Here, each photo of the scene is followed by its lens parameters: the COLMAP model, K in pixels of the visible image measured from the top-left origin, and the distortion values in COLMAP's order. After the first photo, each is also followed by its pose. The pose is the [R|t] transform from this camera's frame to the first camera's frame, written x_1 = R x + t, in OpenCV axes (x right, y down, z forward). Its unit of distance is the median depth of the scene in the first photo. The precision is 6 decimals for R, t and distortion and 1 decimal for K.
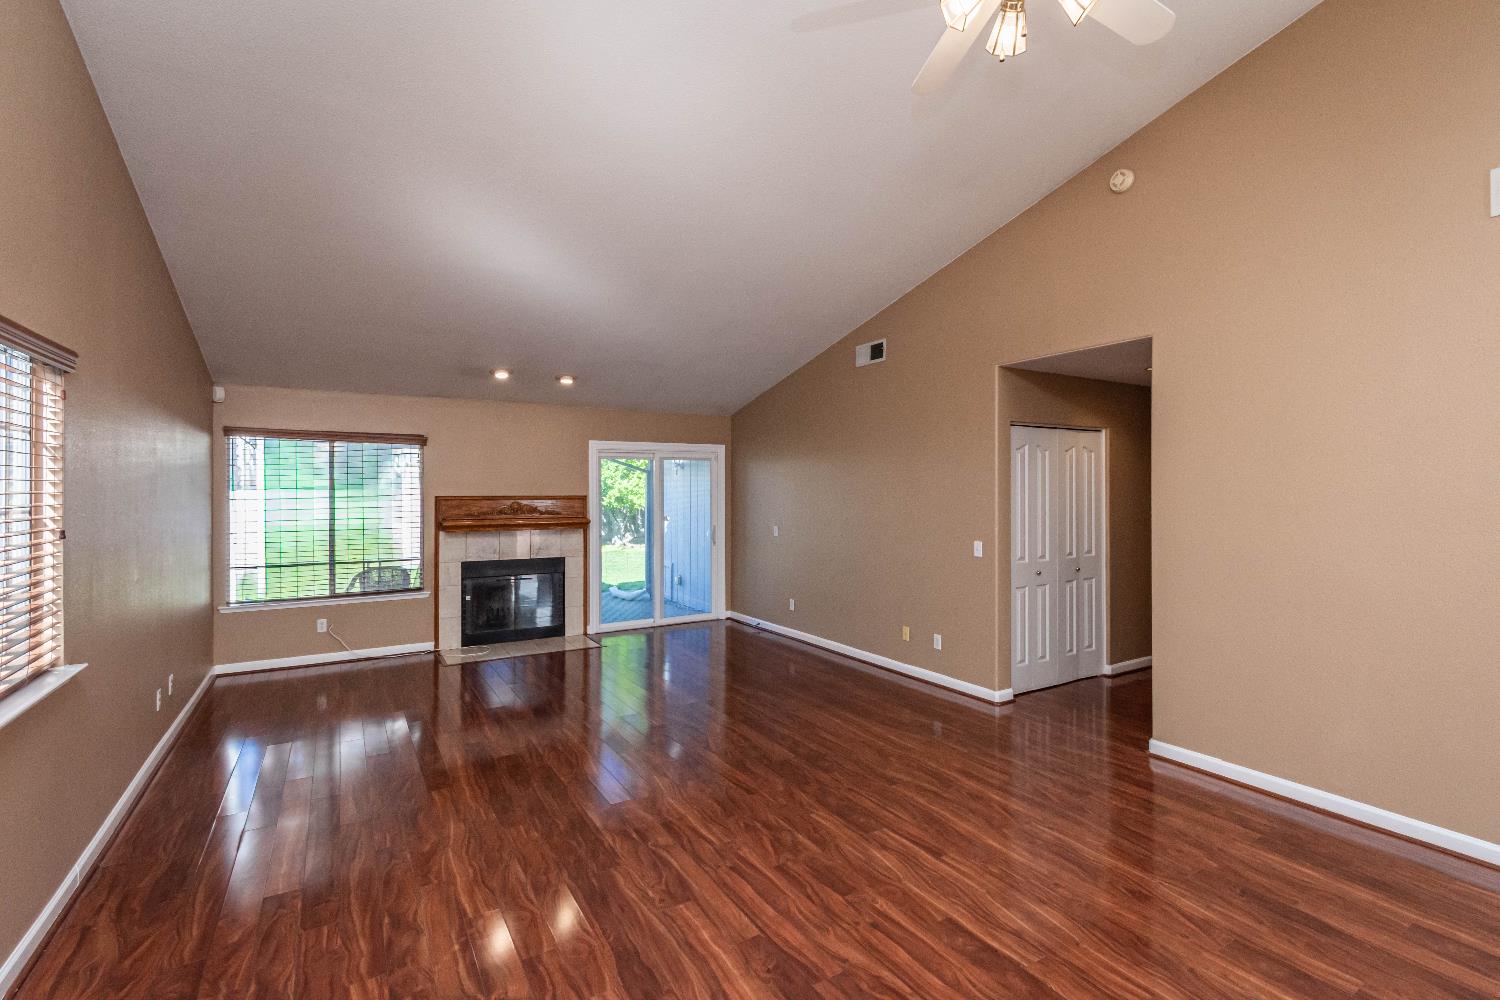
lens RADIAL K [[676.0, 0, 761.7], [0, 676.0, 492.2], [0, 0, 1]] dist [0.002770, -0.002074]
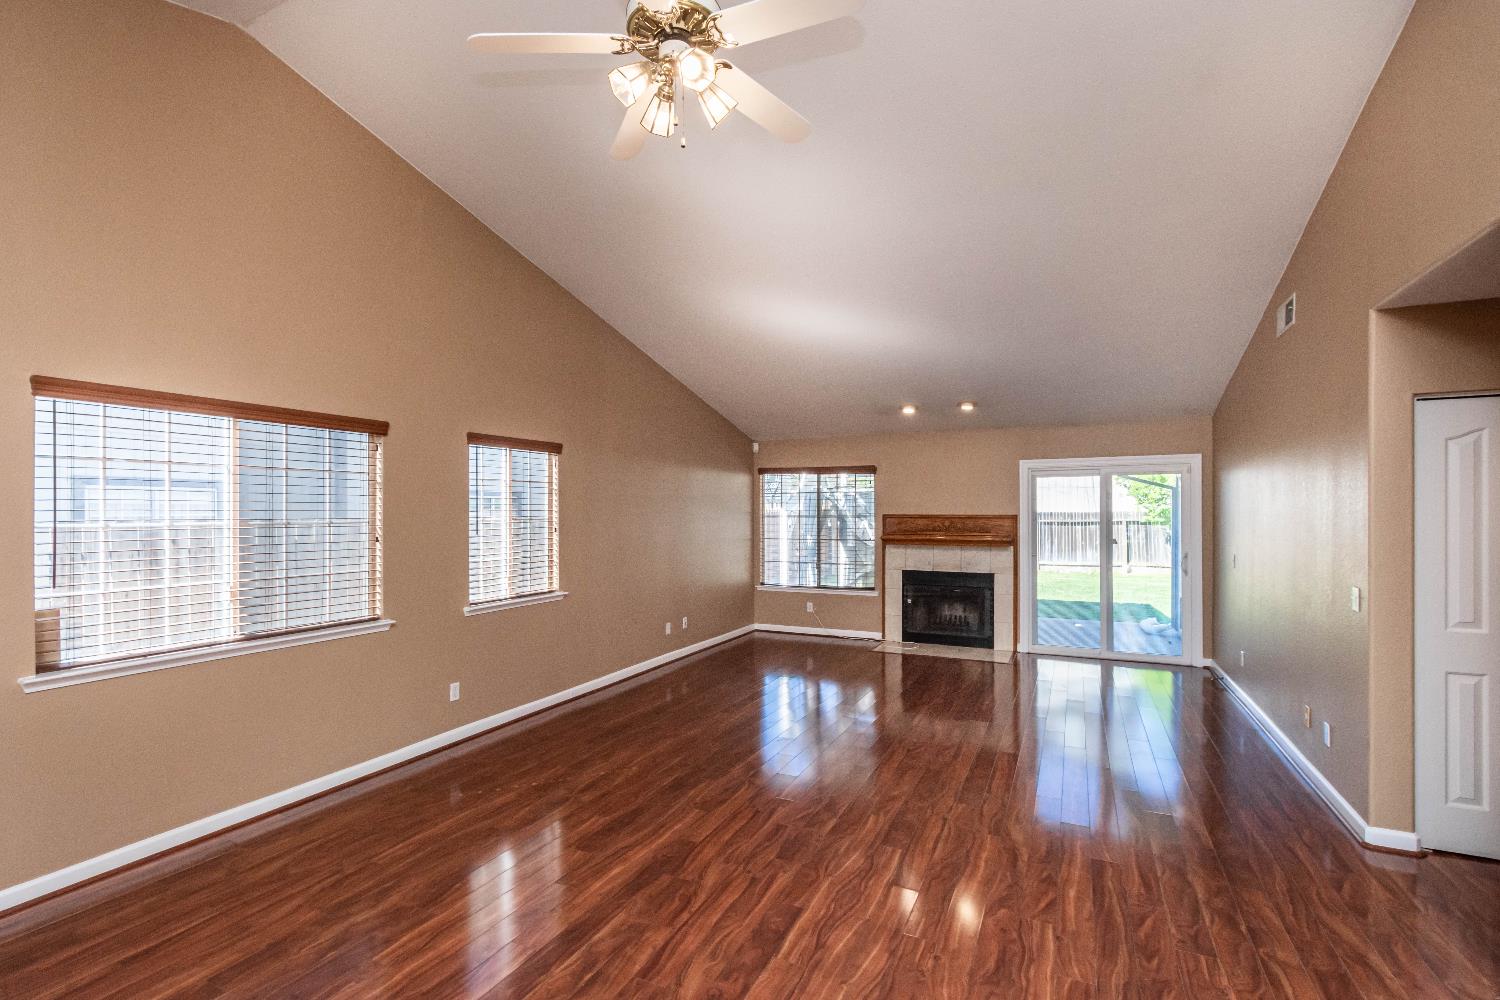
lens RADIAL K [[676.0, 0, 748.6], [0, 676.0, 513.4], [0, 0, 1]] dist [0.002770, -0.002074]
pose [[0.540658, 0.001147, -0.841242, 0.458003], [-0.000209, 0.999999, 0.001229, 0.002553], [0.841243, -0.000489, 0.540658, 0.143540]]
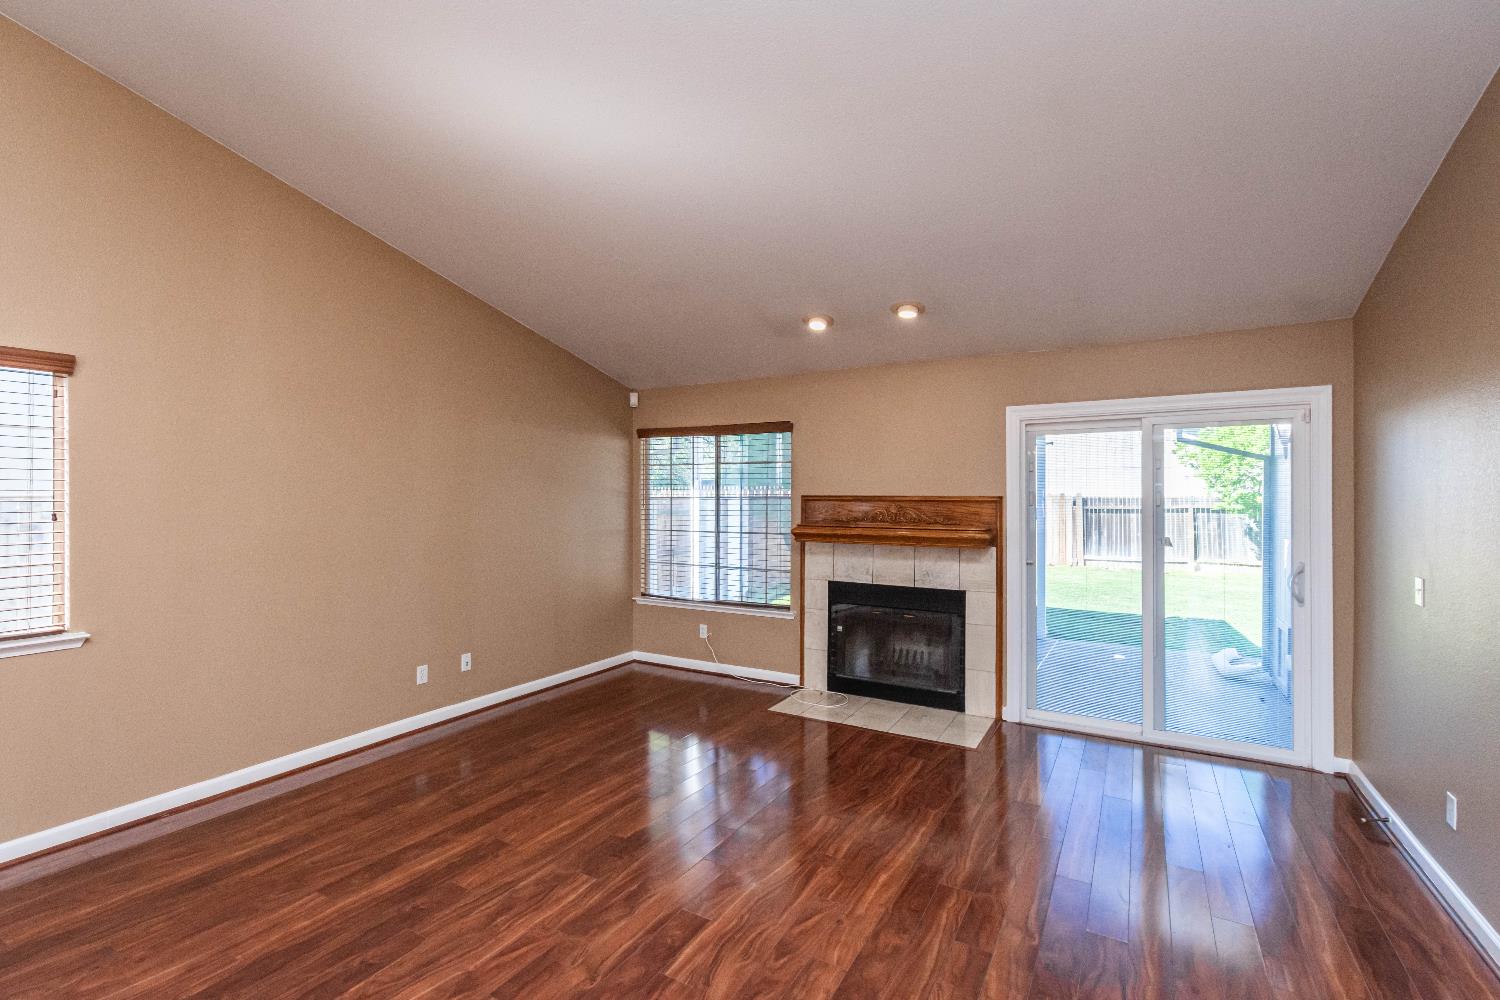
lens RADIAL K [[676.0, 0, 742.9], [0, 676.0, 496.6], [0, 0, 1]] dist [0.002770, -0.002074]
pose [[0.471927, 0.000965, -0.881637, 0.213840], [-0.004985, 0.999986, -0.001573, 0.009700], [0.881623, 0.005137, 0.471926, 0.611443]]
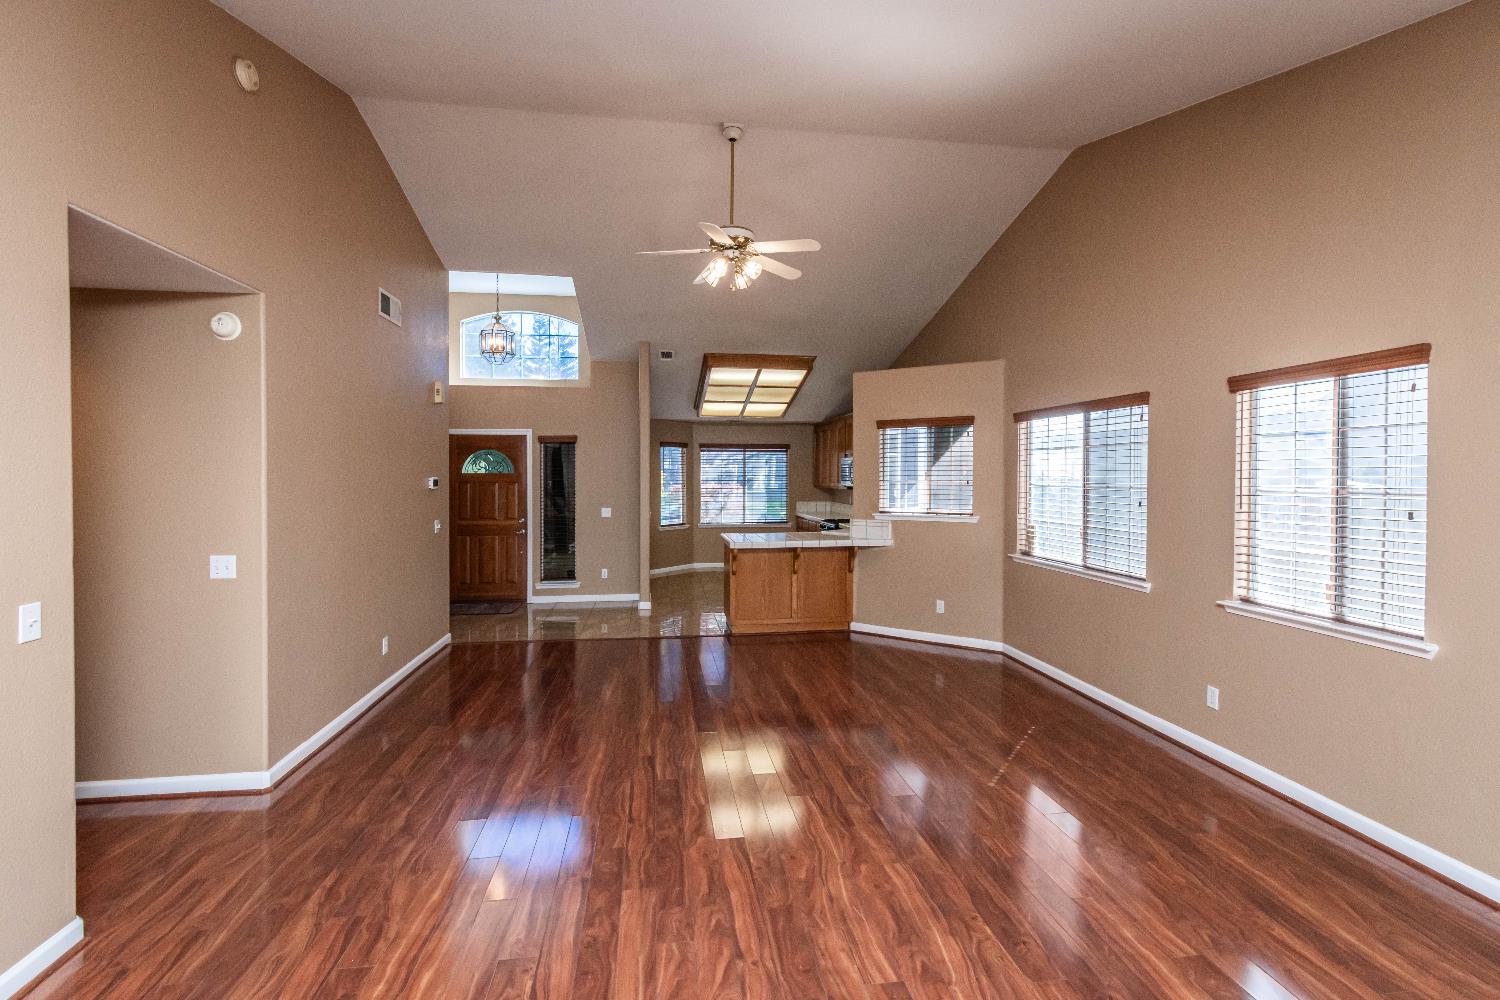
lens RADIAL K [[676.0, 0, 752.1], [0, 676.0, 480.9], [0, 0, 1]] dist [0.002770, -0.002074]
pose [[-0.918165, -0.002956, 0.396187, -0.205864], [0.001156, 0.999948, 0.010140, -0.003516], [-0.396196, 0.009768, -0.918114, 1.006981]]
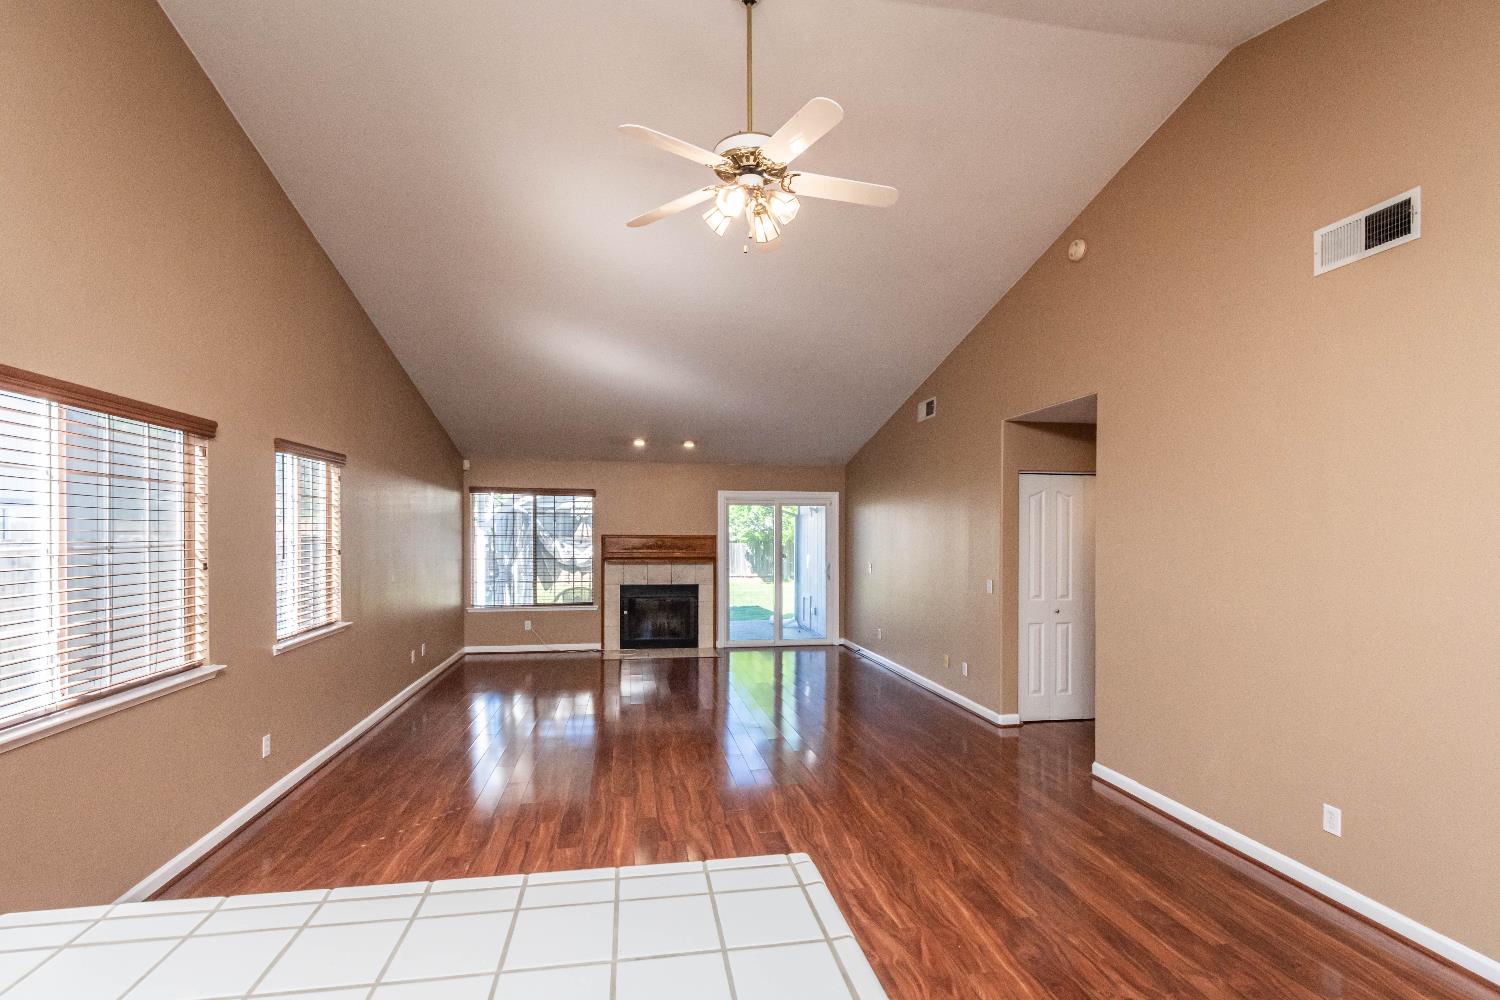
lens RADIAL K [[676.0, 0, 748.1], [0, 676.0, 538.4], [0, 0, 1]] dist [0.002770, -0.002074]
pose [[0.930019, 0.010013, -0.367374, 0.298903], [-0.006952, 0.999929, 0.009654, -0.001573], [0.367445, -0.006424, 0.930023, -0.143590]]
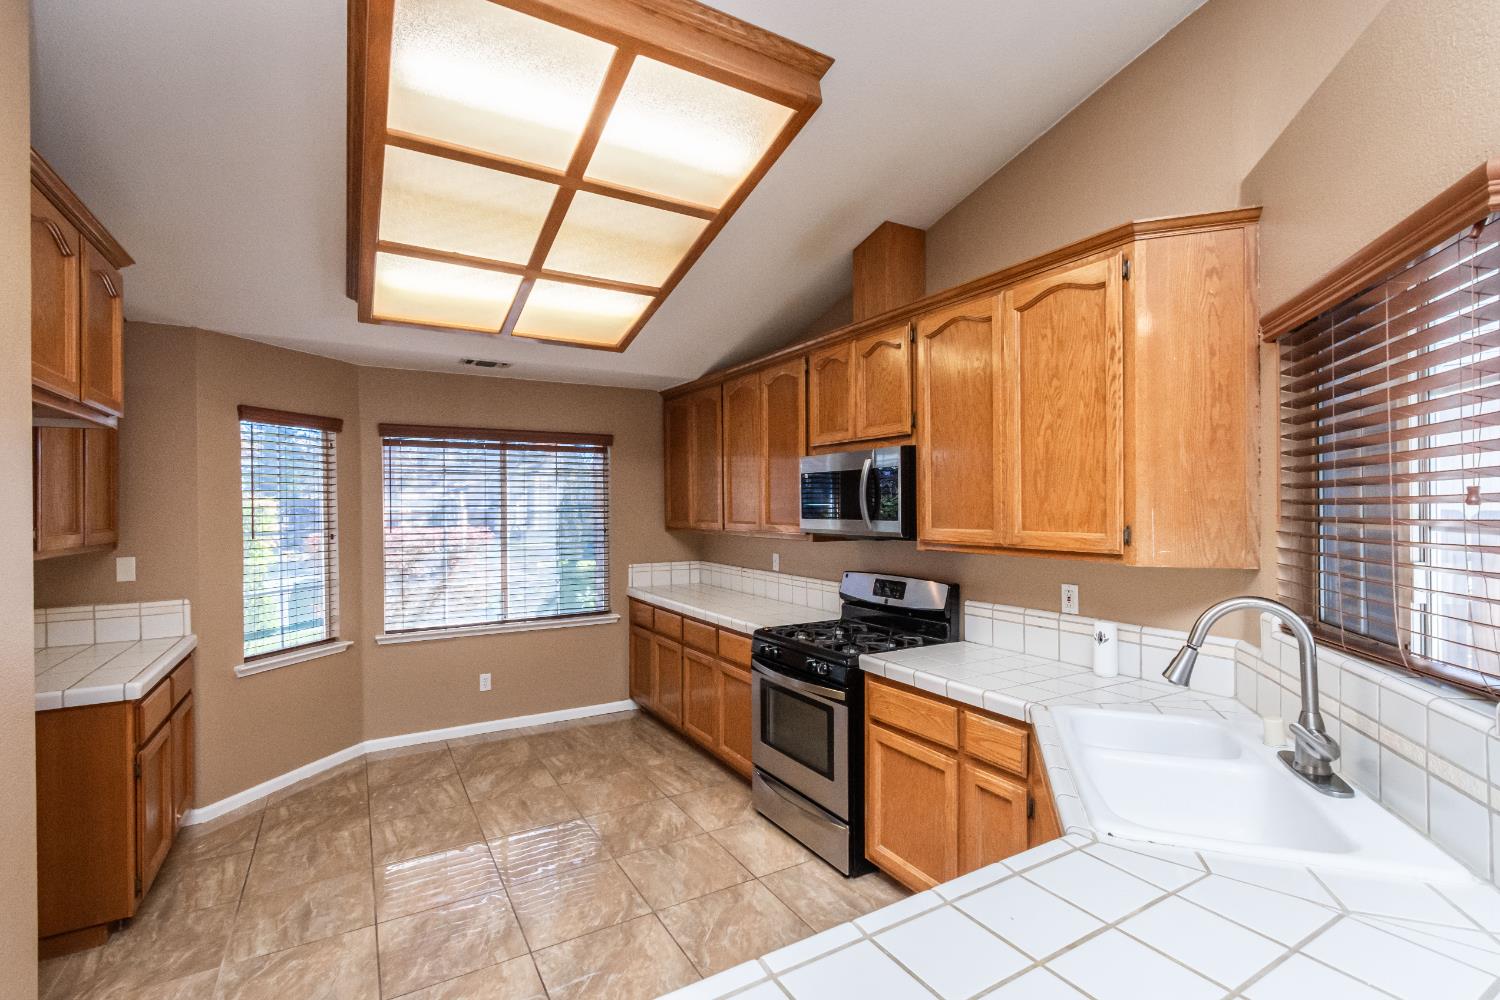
lens RADIAL K [[676.0, 0, 752.3], [0, 676.0, 506.0], [0, 0, 1]] dist [0.002770, -0.002074]
pose [[-0.999766, 0.007587, 0.020264, 0.269739], [0.007670, 0.999962, 0.004029, -0.000563], [-0.020232, 0.004184, -0.999787, 0.037497]]
